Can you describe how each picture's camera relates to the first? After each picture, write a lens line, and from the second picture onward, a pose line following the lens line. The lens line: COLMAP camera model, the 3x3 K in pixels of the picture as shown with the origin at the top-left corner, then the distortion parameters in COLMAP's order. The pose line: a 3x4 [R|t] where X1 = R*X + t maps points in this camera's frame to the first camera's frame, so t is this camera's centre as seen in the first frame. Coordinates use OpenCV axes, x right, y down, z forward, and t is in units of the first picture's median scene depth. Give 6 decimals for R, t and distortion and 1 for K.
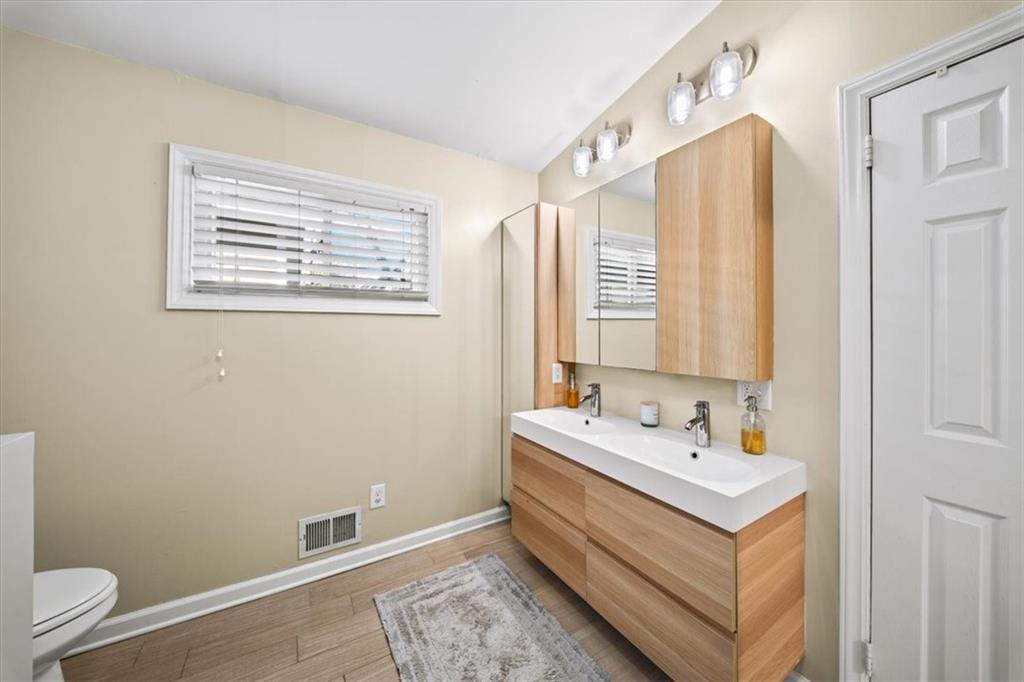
lens RADIAL K [[363.9, 0, 510.9], [0, 363.9, 325.2], [0, 0, 1]] dist [0.000193, 0.000001]
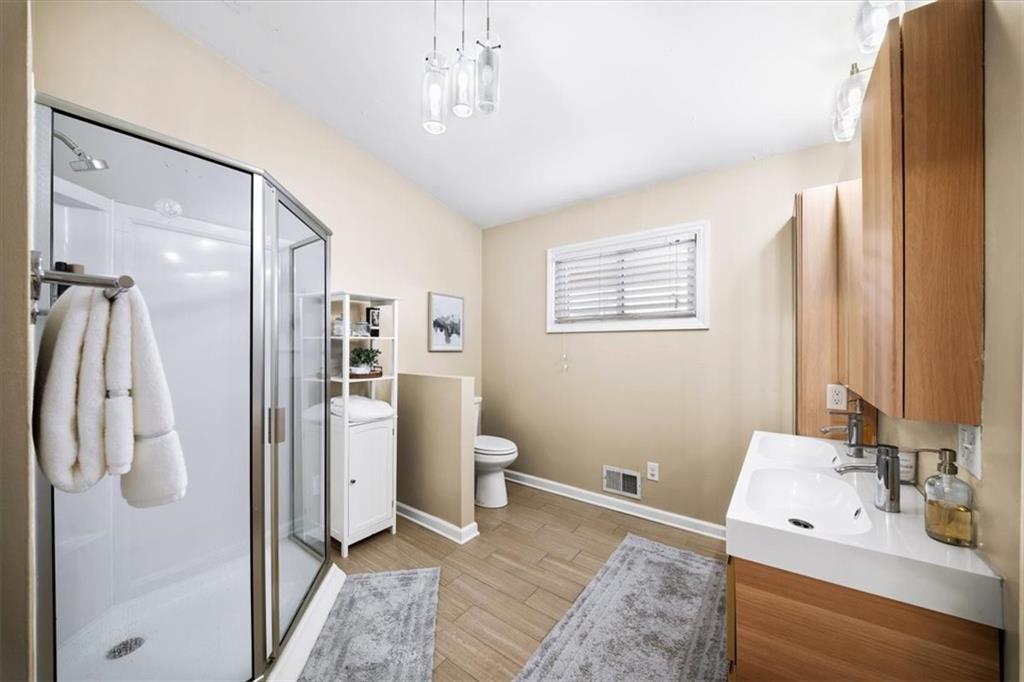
lens RADIAL K [[361.9, 0, 512.0], [0, 361.9, 341.0], [0, 0, 1]] dist [-0.000654, -0.000050]
pose [[0.367664, -0.009495, -0.929910, 0.668964], [0.013553, 0.999896, -0.004851, 0.005974], [0.929860, -0.010820, 0.367755, 0.069804]]
